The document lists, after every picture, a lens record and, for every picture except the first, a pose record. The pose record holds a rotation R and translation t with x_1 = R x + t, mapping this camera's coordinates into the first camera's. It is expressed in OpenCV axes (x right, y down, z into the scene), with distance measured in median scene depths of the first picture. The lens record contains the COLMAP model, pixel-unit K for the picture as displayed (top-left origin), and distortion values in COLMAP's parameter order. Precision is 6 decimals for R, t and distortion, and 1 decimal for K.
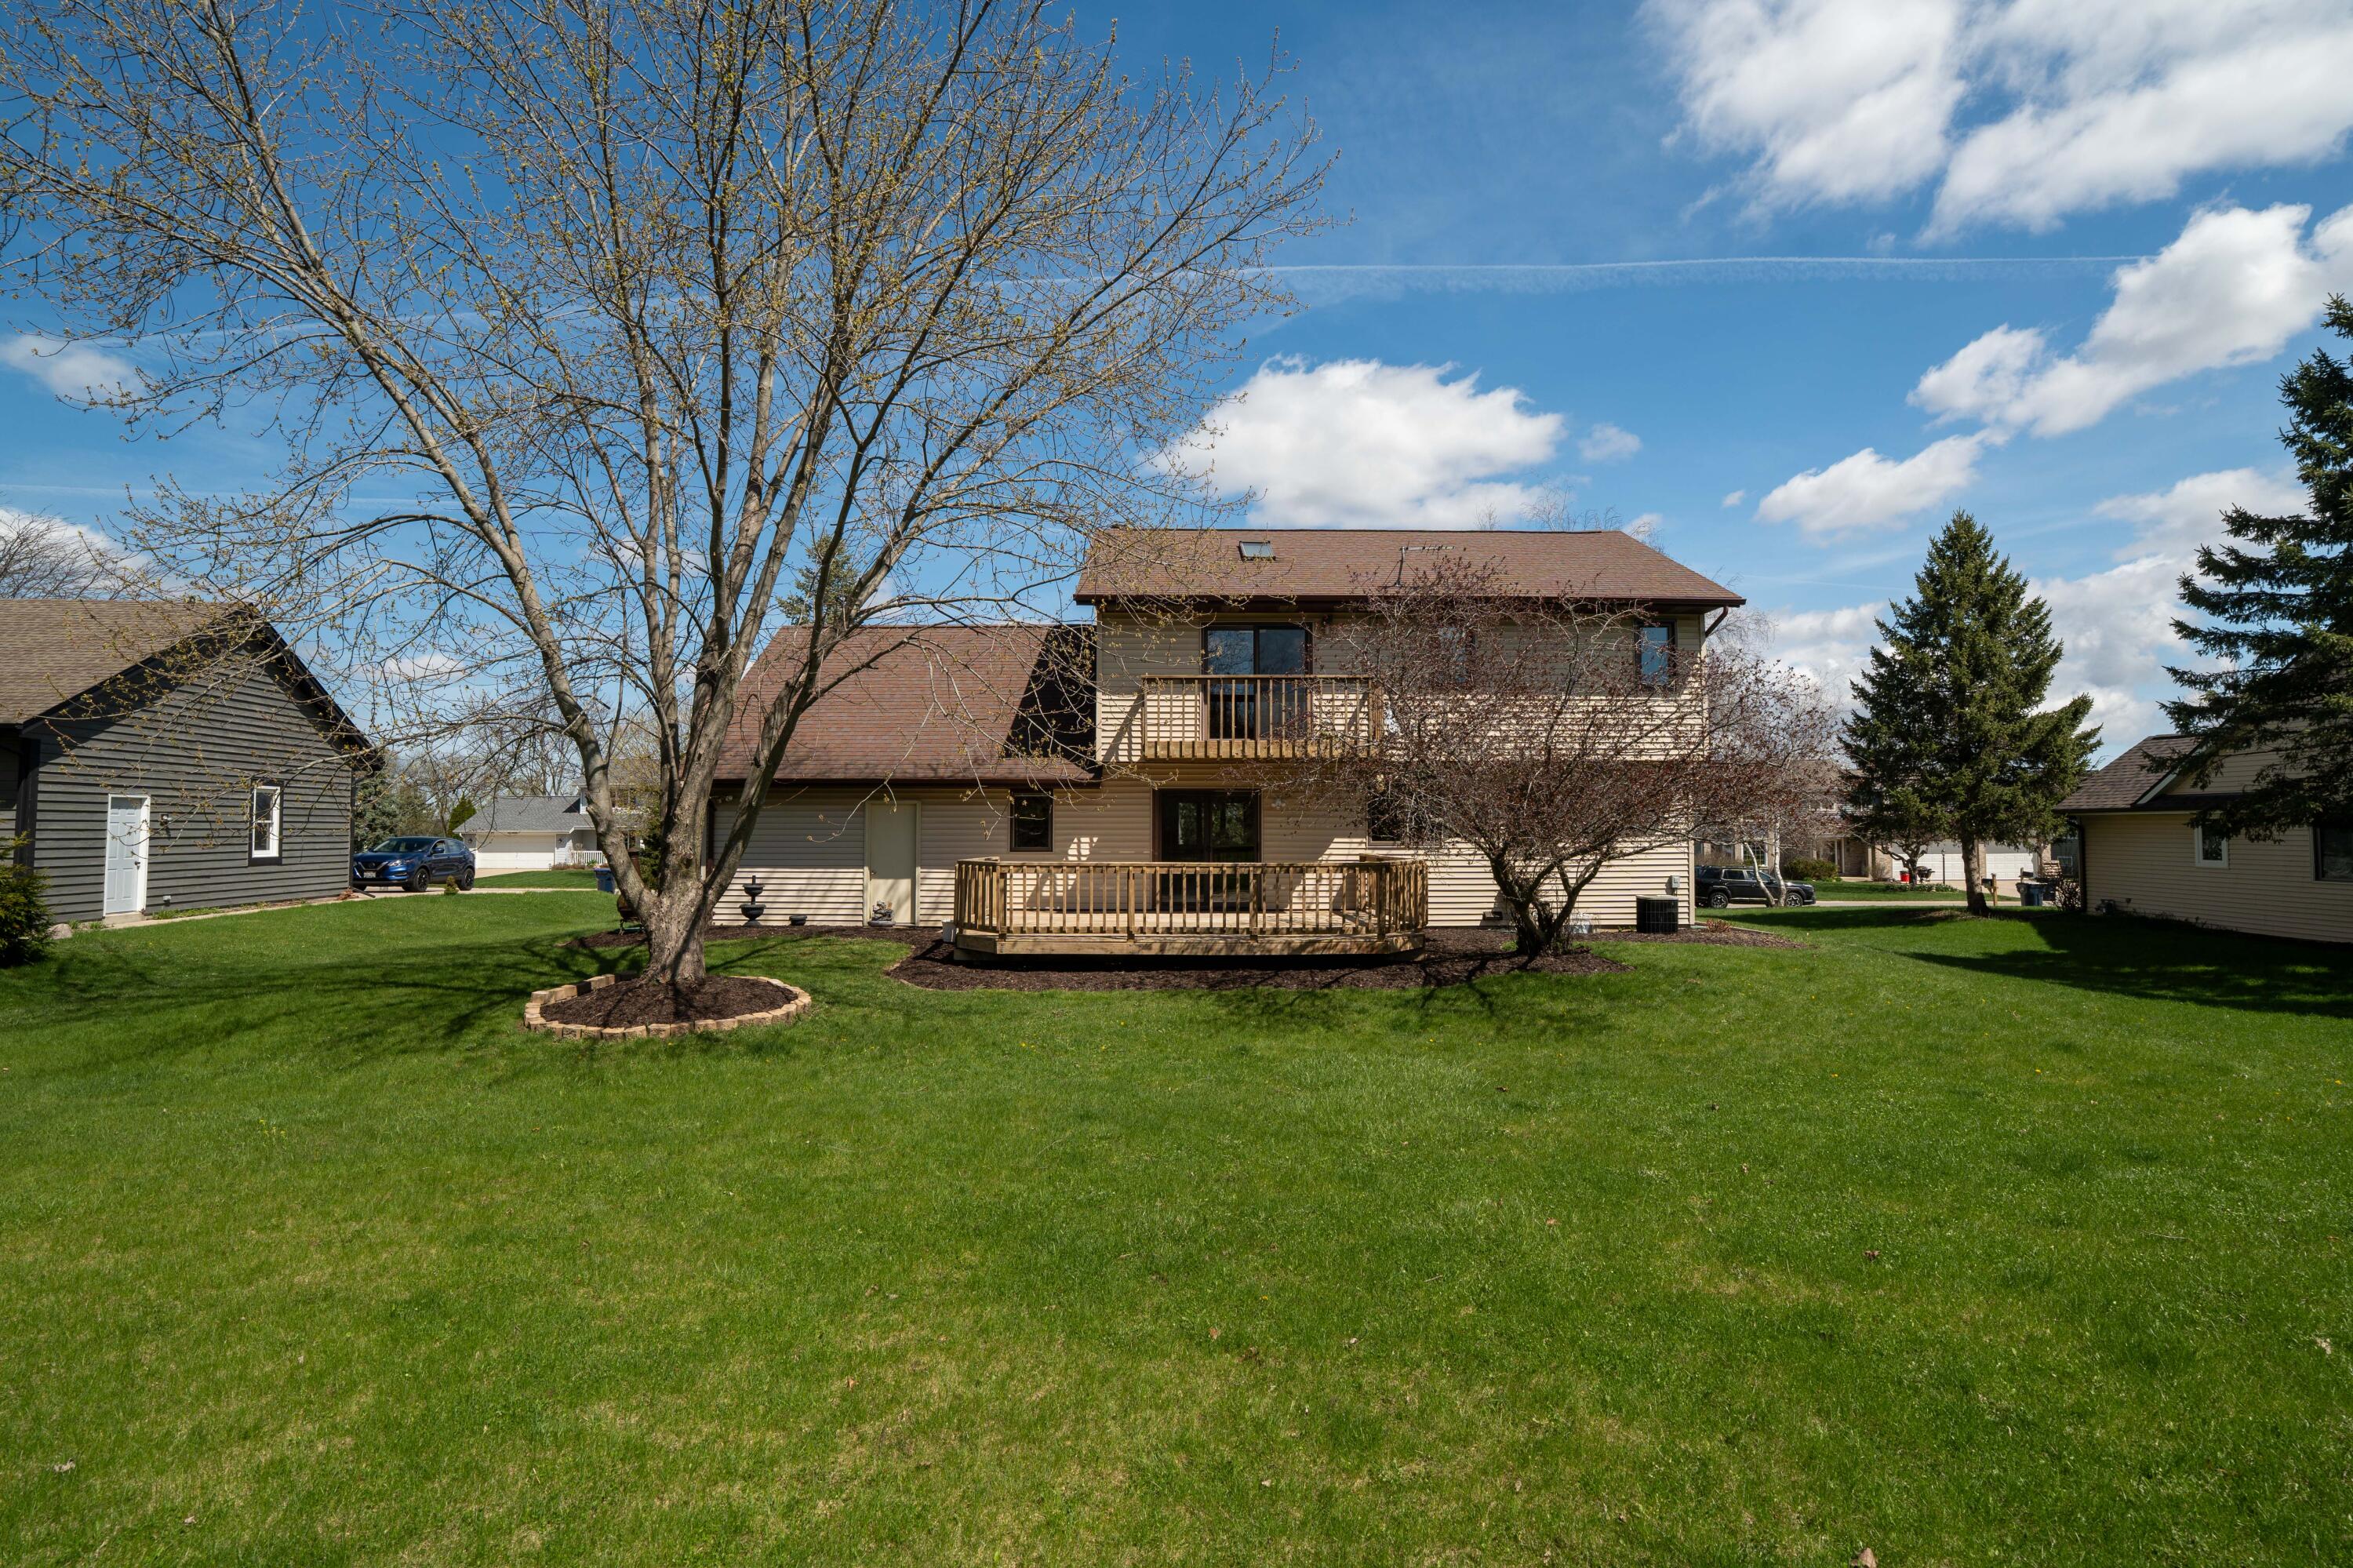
lens RADIAL K [[1099.0, 0, 1161.4], [0, 1099.0, 787.6], [0, 0, 1]] dist [-0.017049, 0.000233]
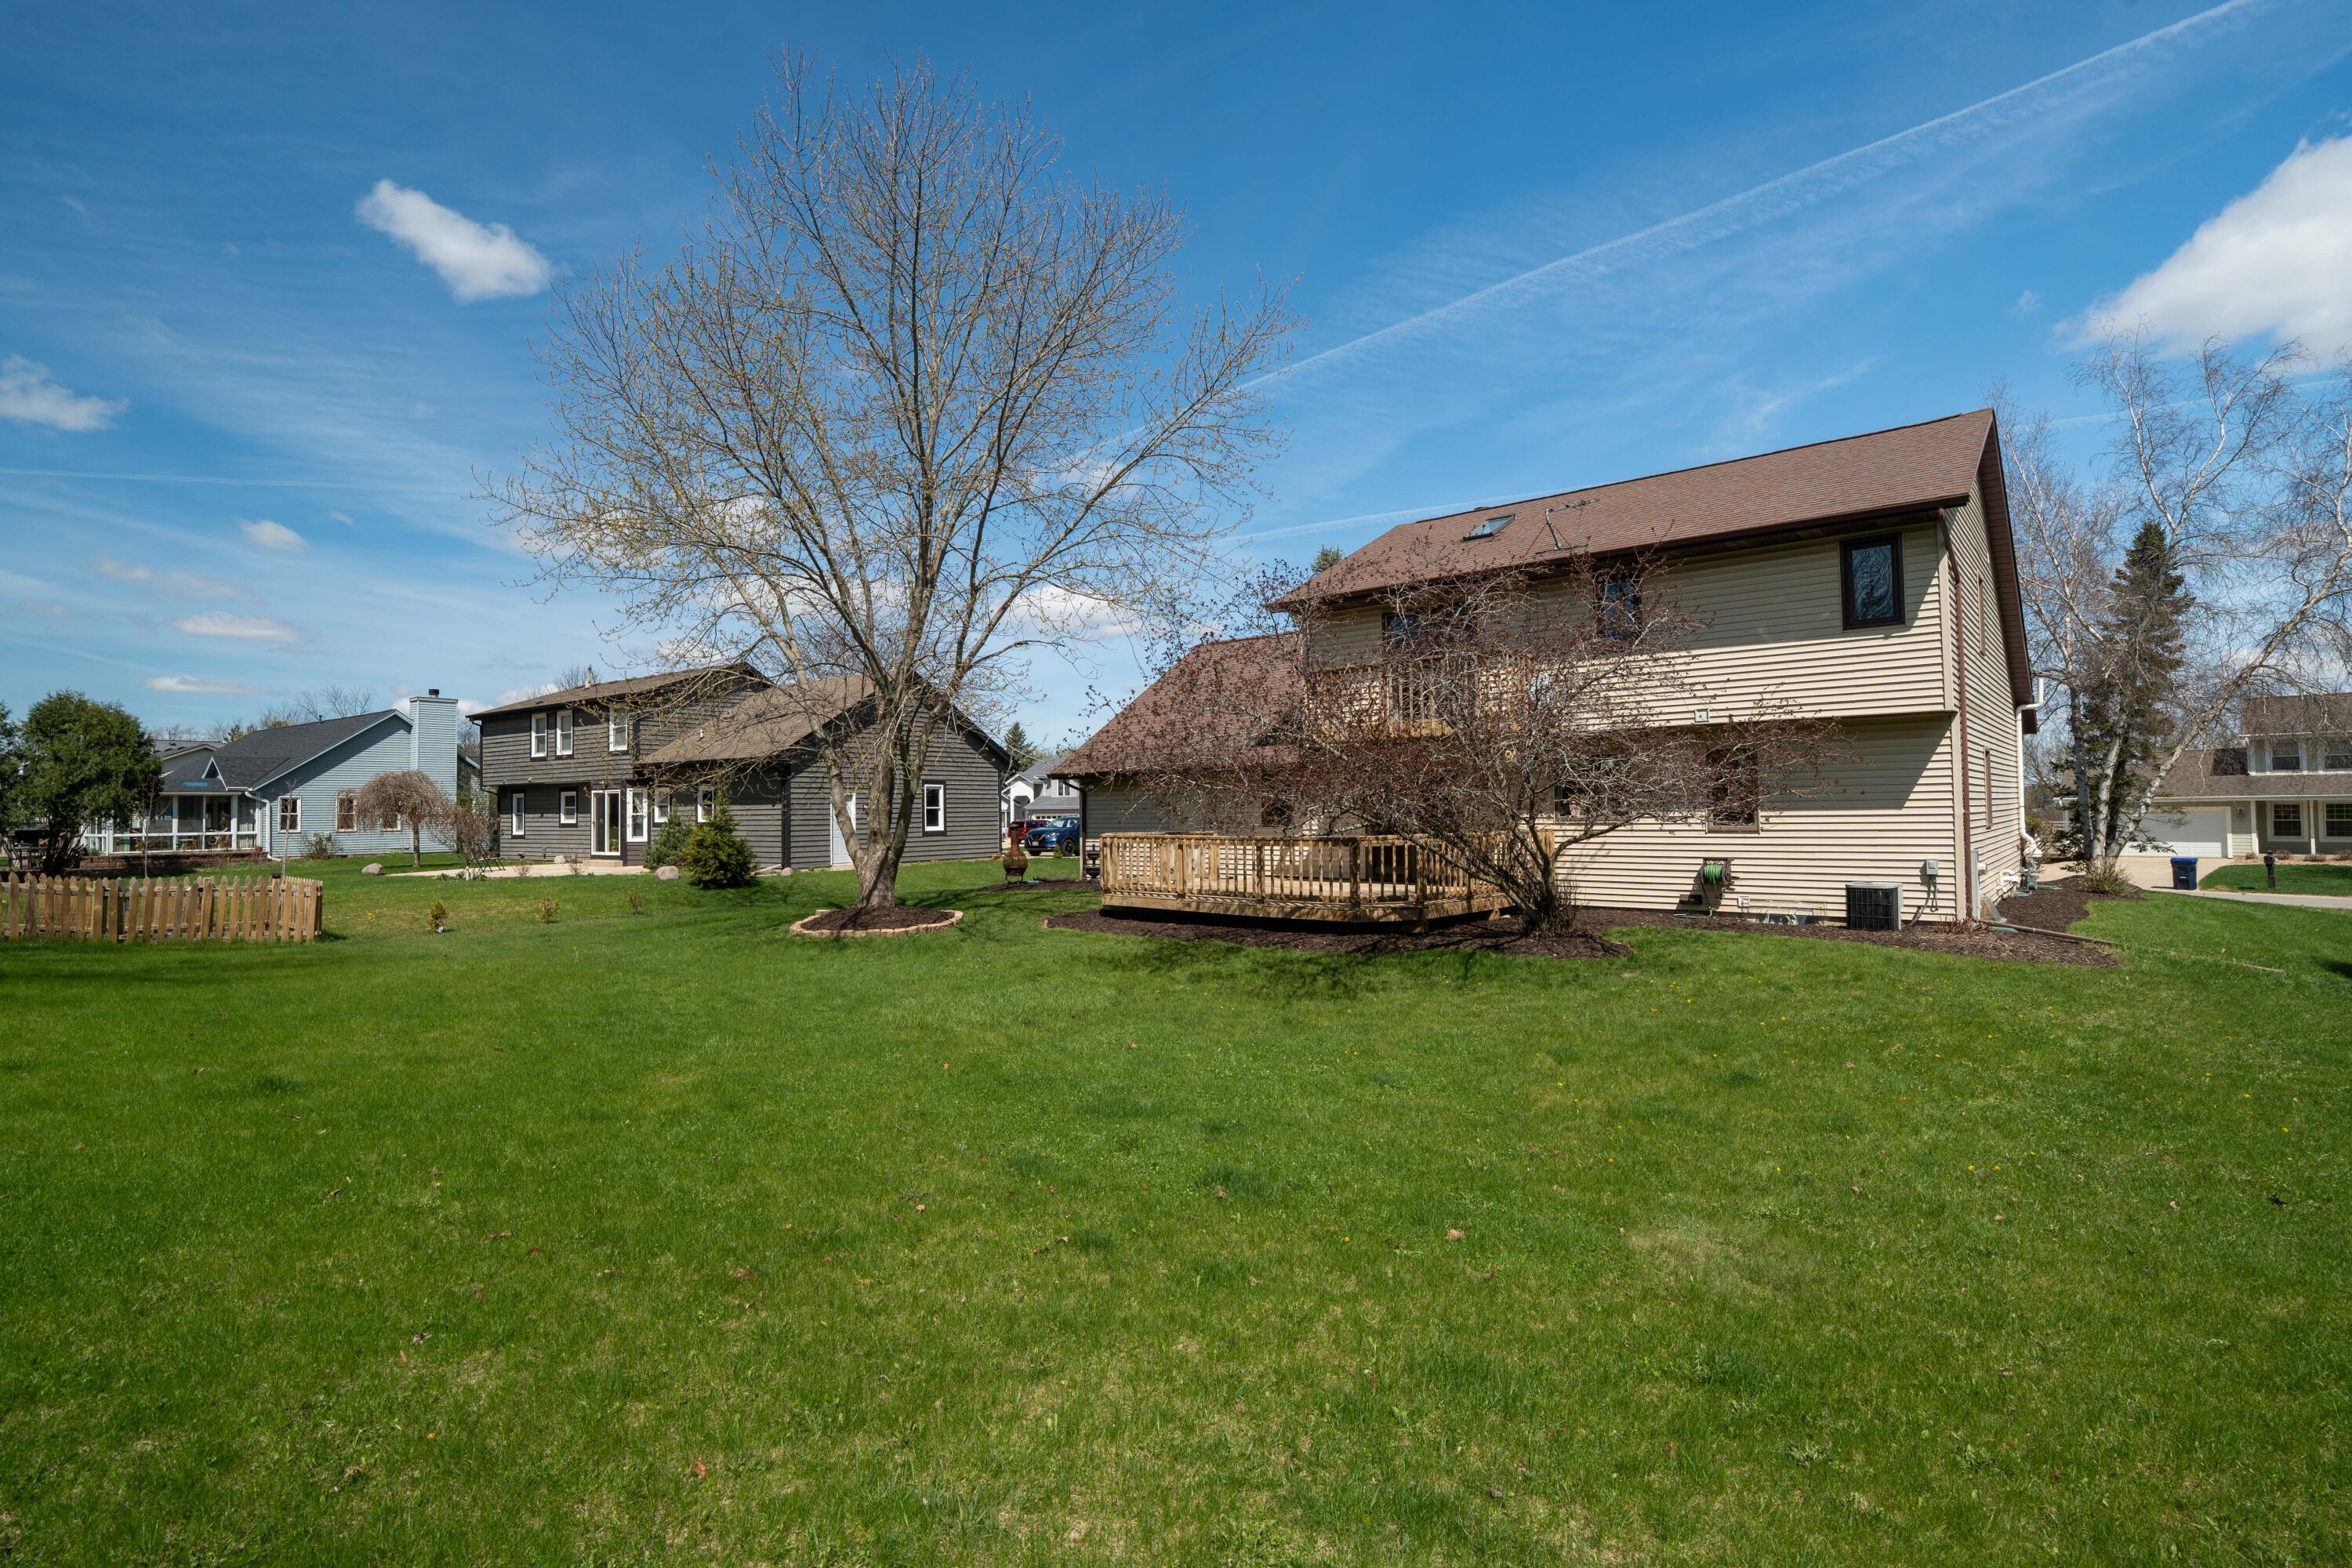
lens RADIAL K [[1098.5, 0, 1160.9], [0, 1098.5, 787.6], [0, 0, 1]] dist [-0.017049, 0.000233]
pose [[0.733073, -0.024221, -0.679718, 0.590697], [0.039347, 0.999202, 0.006830, 0.004720], [0.679011, -0.031752, 0.733441, 0.072566]]
